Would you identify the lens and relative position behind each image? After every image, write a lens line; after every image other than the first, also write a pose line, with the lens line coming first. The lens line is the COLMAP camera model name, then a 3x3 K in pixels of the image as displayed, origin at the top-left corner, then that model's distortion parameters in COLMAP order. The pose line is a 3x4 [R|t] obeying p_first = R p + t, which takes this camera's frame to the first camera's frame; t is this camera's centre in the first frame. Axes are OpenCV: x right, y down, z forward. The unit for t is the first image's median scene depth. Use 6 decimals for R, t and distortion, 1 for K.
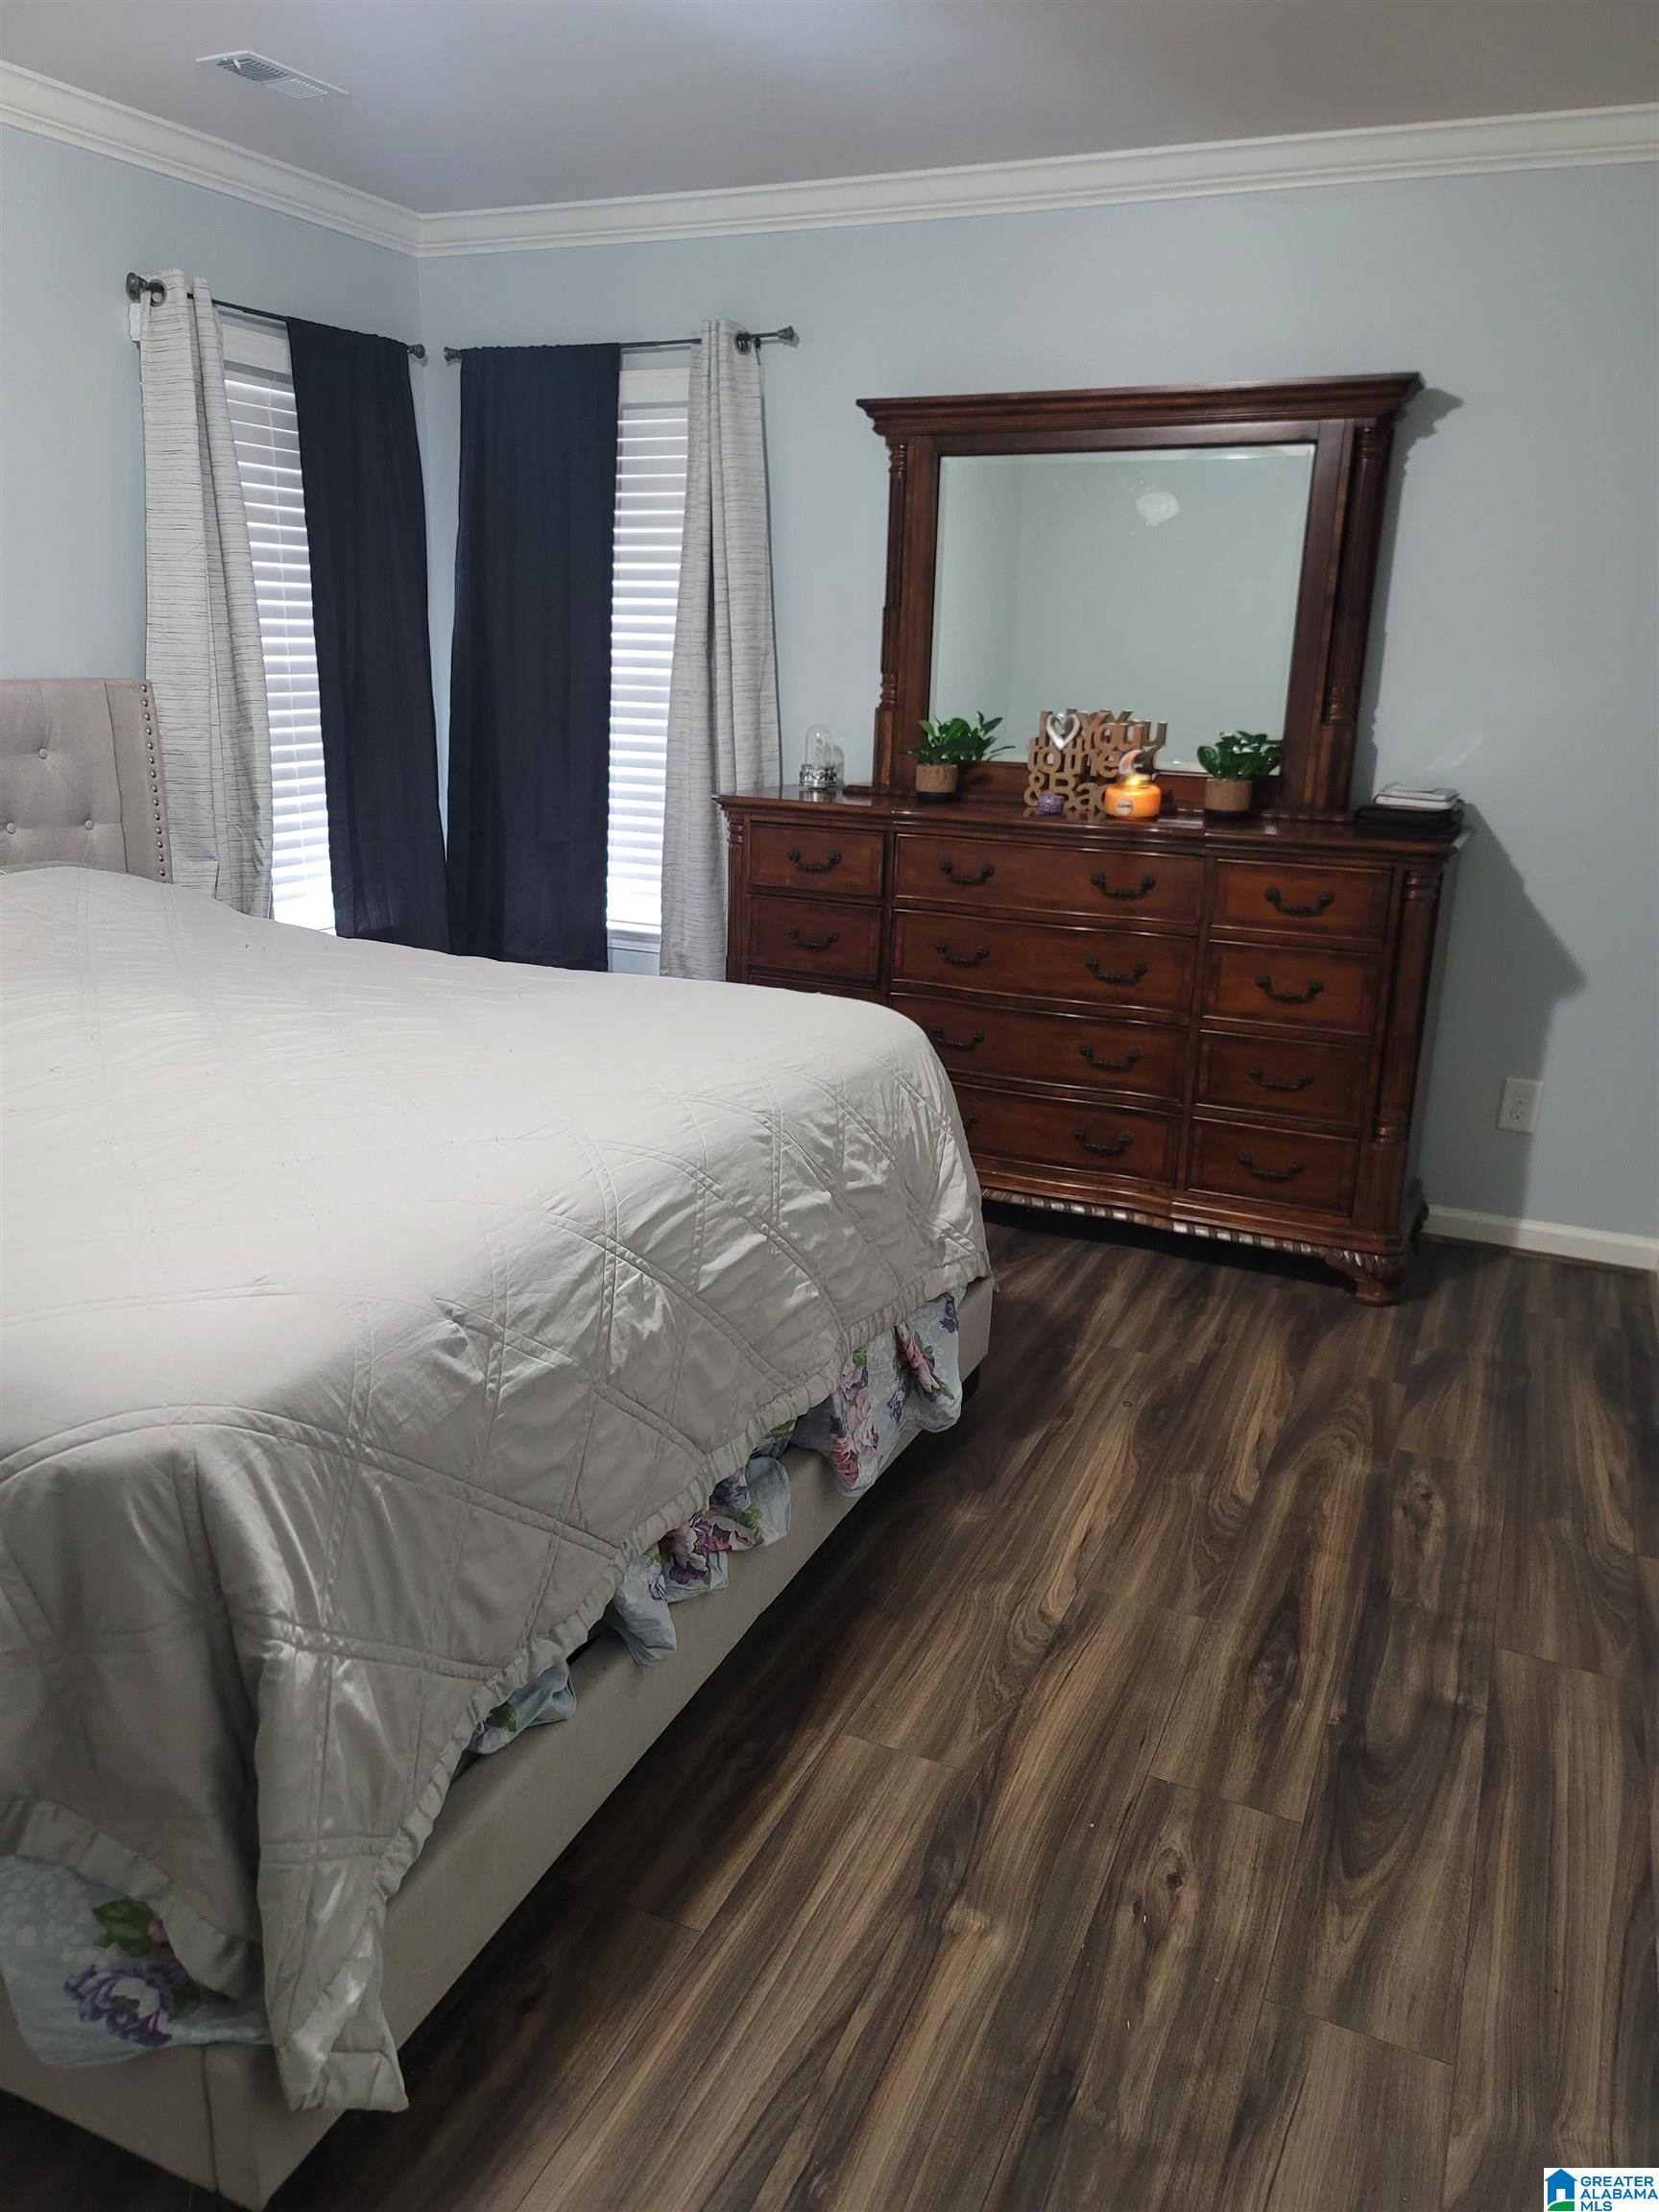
lens RADIAL K [[1648.2, 0, 824.2], [0, 1648.2, 1115.4], [0, 0, 1]] dist [0.063966, -0.049864]
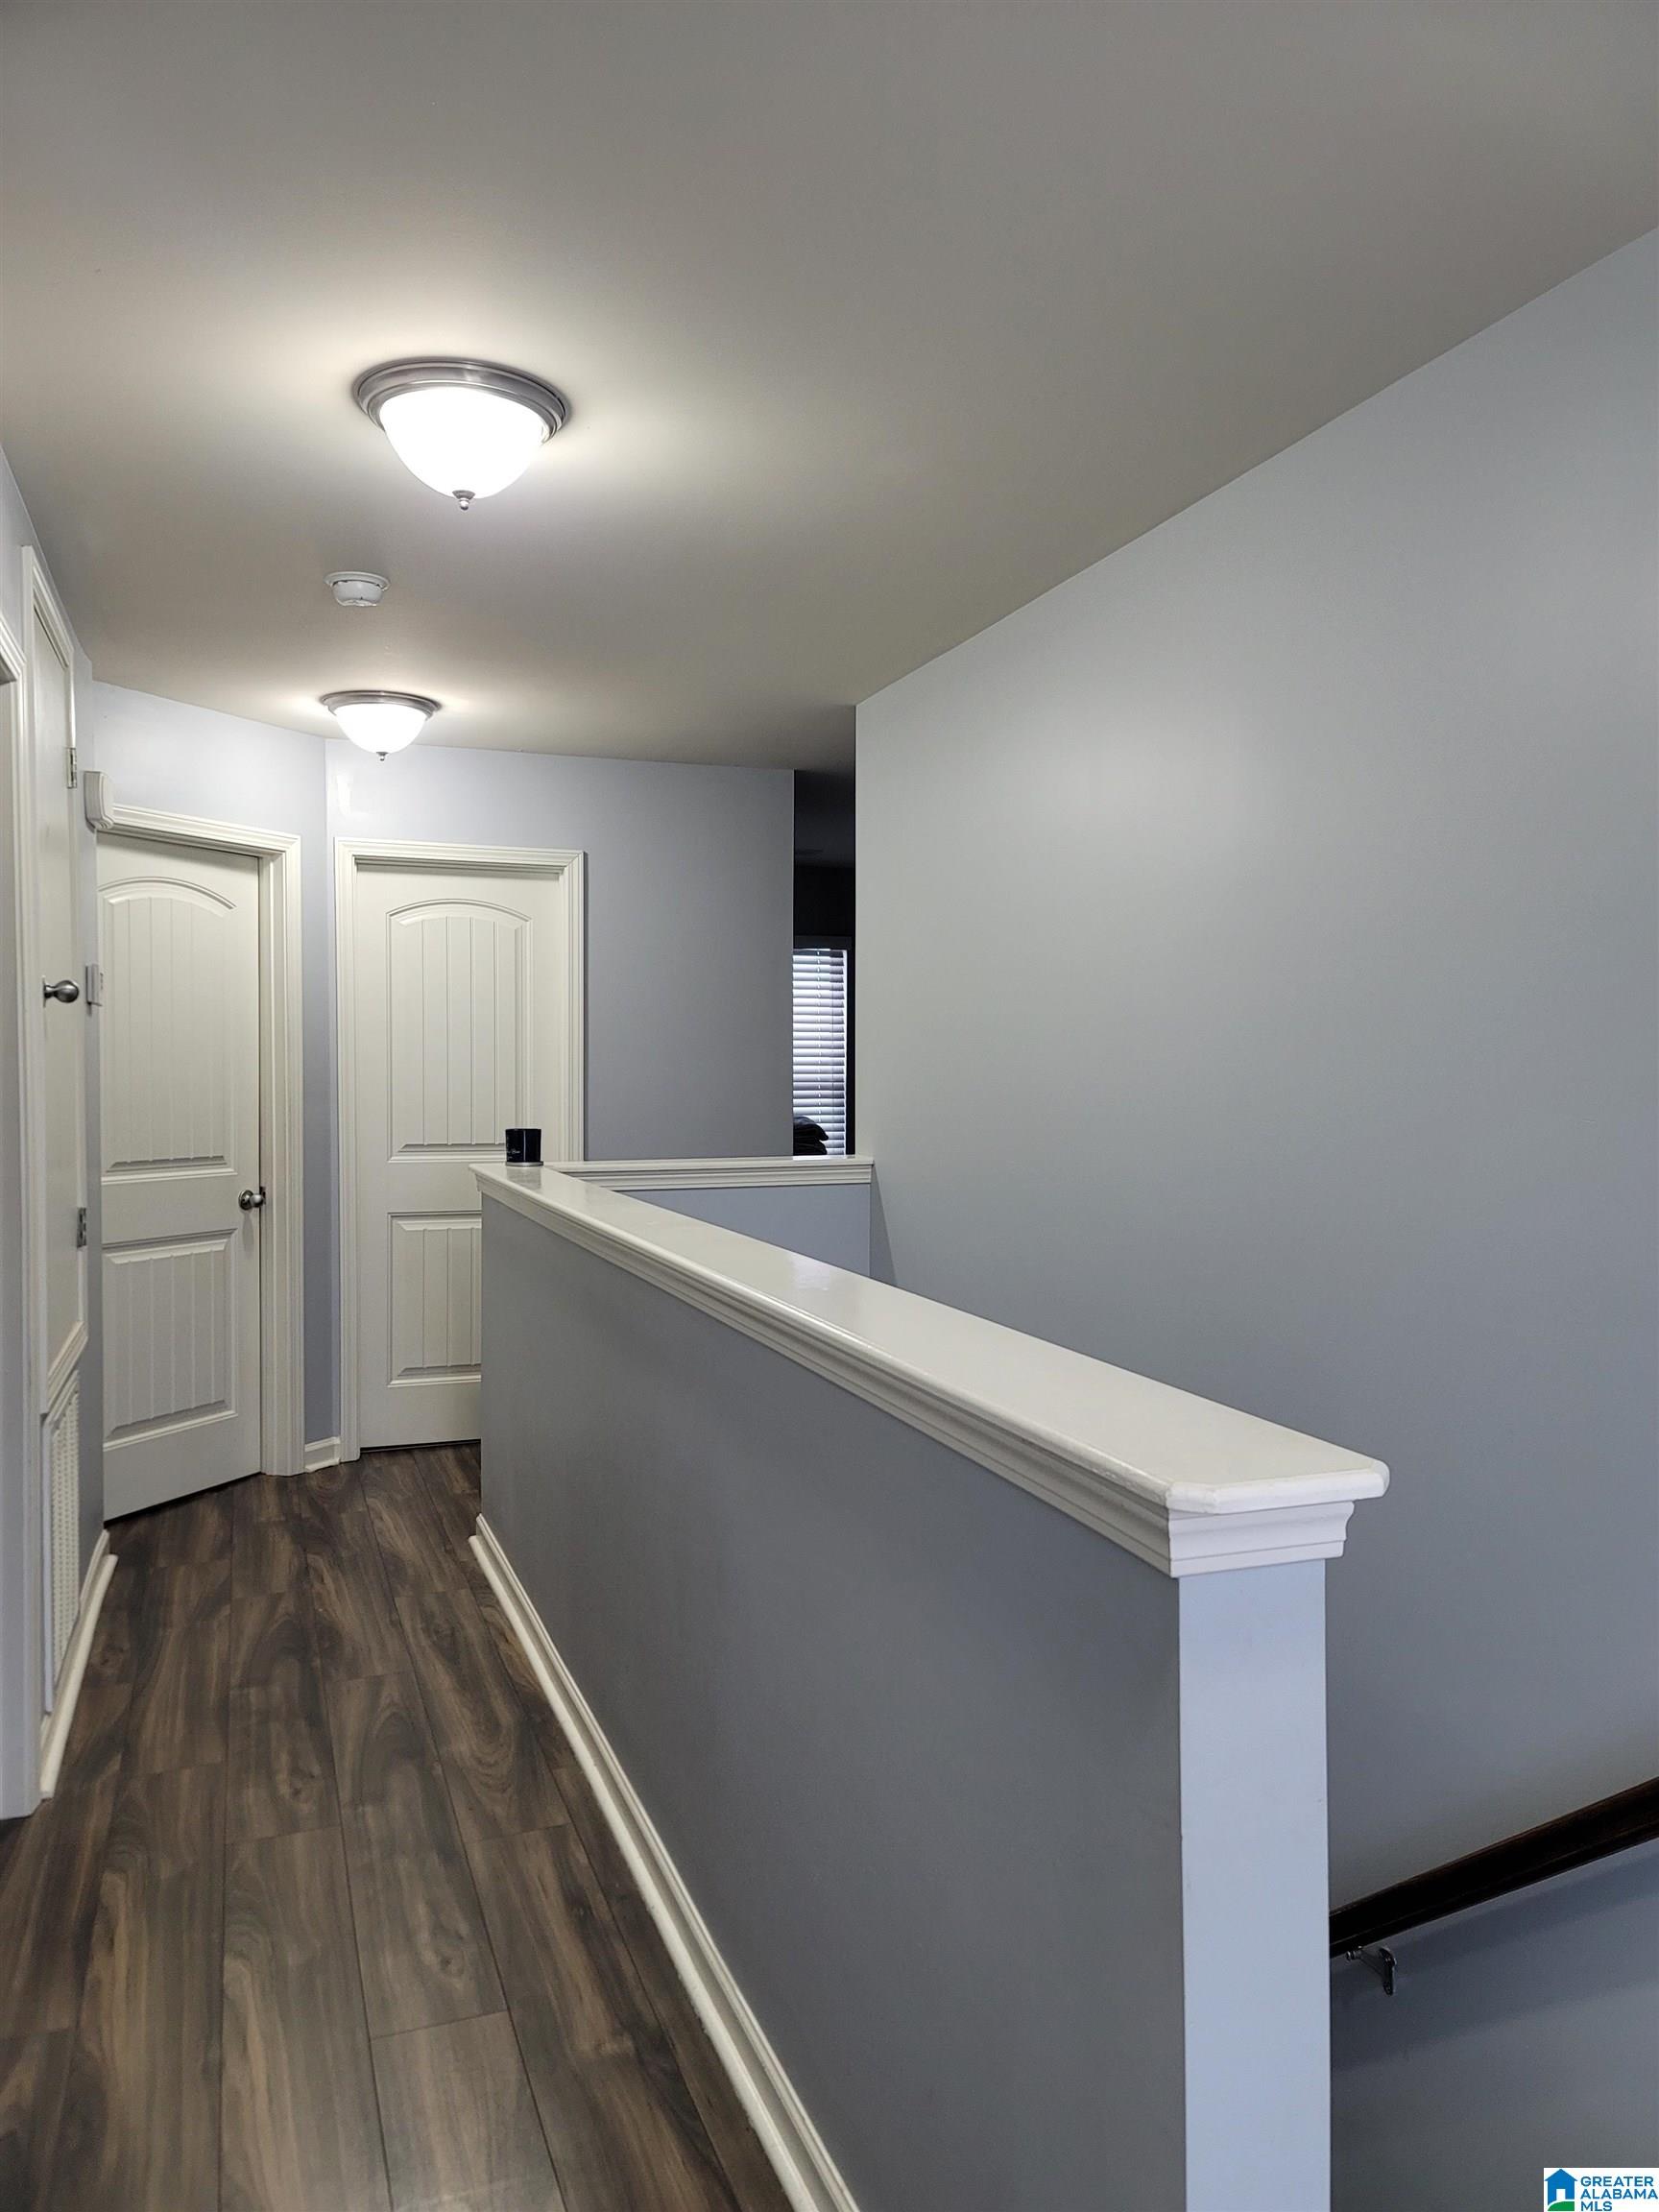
lens RADIAL K [[1648.2, 0, 824.2], [0, 1648.2, 1115.4], [0, 0, 1]] dist [0.063966, -0.049864]
pose [[-0.728811, 0.028589, -0.684117, 0.908715], [-0.190856, 0.951048, 0.243068, -0.566219], [0.657577, 0.307718, -0.687678, 1.979509]]
